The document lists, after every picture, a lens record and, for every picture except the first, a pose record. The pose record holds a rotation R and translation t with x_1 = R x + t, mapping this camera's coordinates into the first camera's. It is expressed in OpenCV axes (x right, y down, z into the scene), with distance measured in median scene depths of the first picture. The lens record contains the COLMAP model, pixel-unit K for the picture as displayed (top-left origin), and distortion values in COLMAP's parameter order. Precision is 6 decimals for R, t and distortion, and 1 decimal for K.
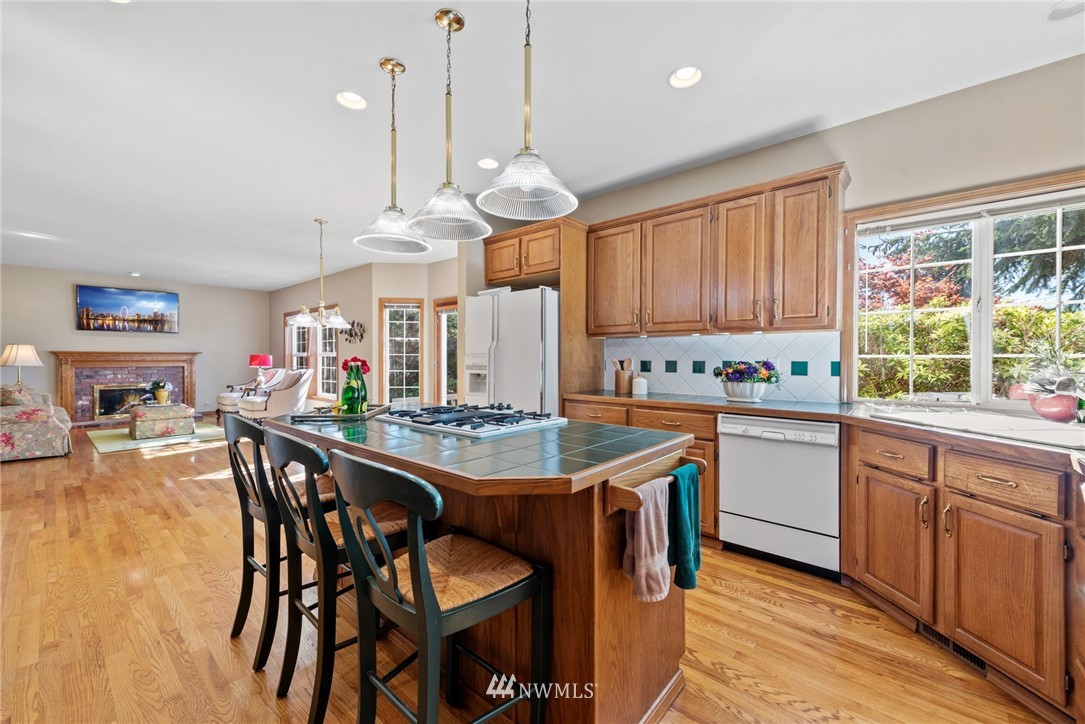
lens RADIAL K [[414.1, 0, 538.7], [0, 414.1, 362.8], [0, 0, 1]] dist [-0.000488, -0.000008]
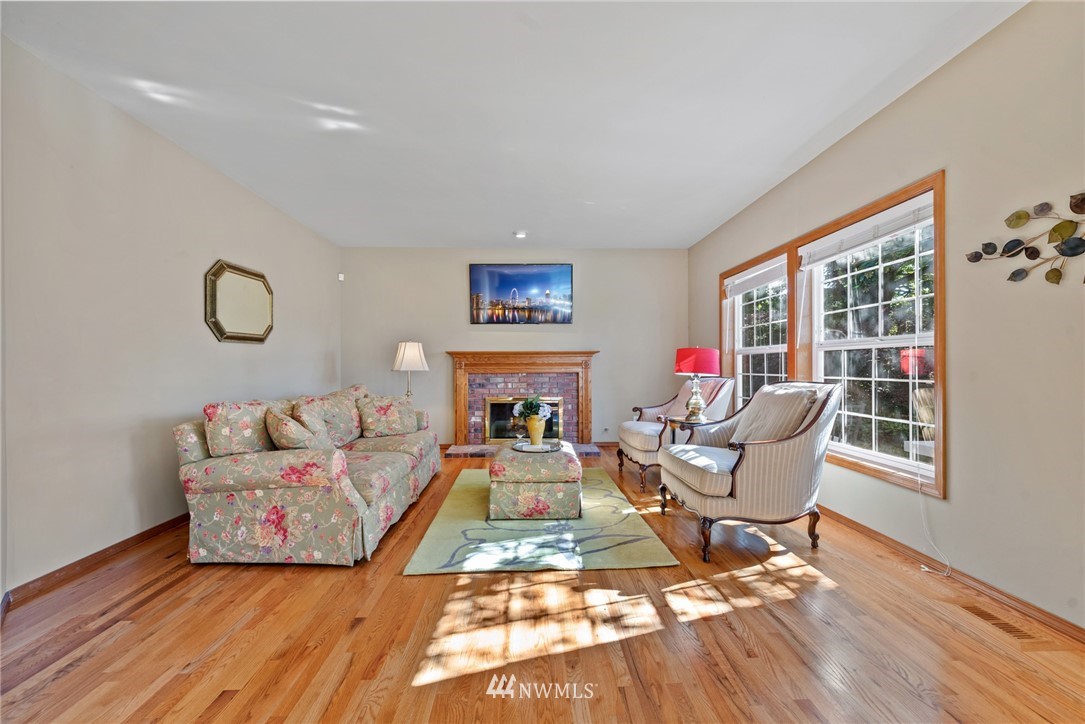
lens RADIAL K [[425.2, 0, 538.0], [0, 425.2, 365.4], [0, 0, 1]] dist [0.023651, -0.008502]
pose [[0.667935, -0.005605, -0.744199, -0.450935], [-0.002484, 0.999949, -0.009761, 0.004728], [0.744216, 0.008368, 0.667887, 0.570956]]
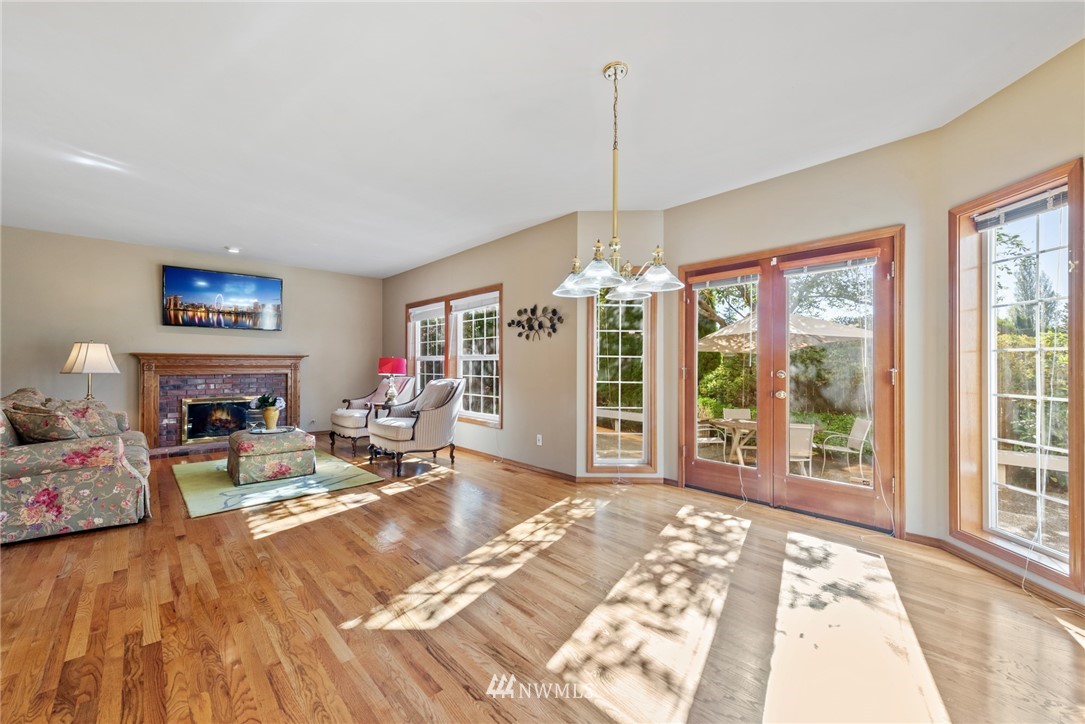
lens RADIAL K [[425.2, 0, 538.0], [0, 425.2, 365.4], [0, 0, 1]] dist [0.023651, -0.008502]
pose [[0.991944, 0.000387, -0.126679, -0.338257], [-0.001724, 0.999944, -0.010439, 0.001095], [0.126668, 0.010574, 0.991889, 0.309279]]
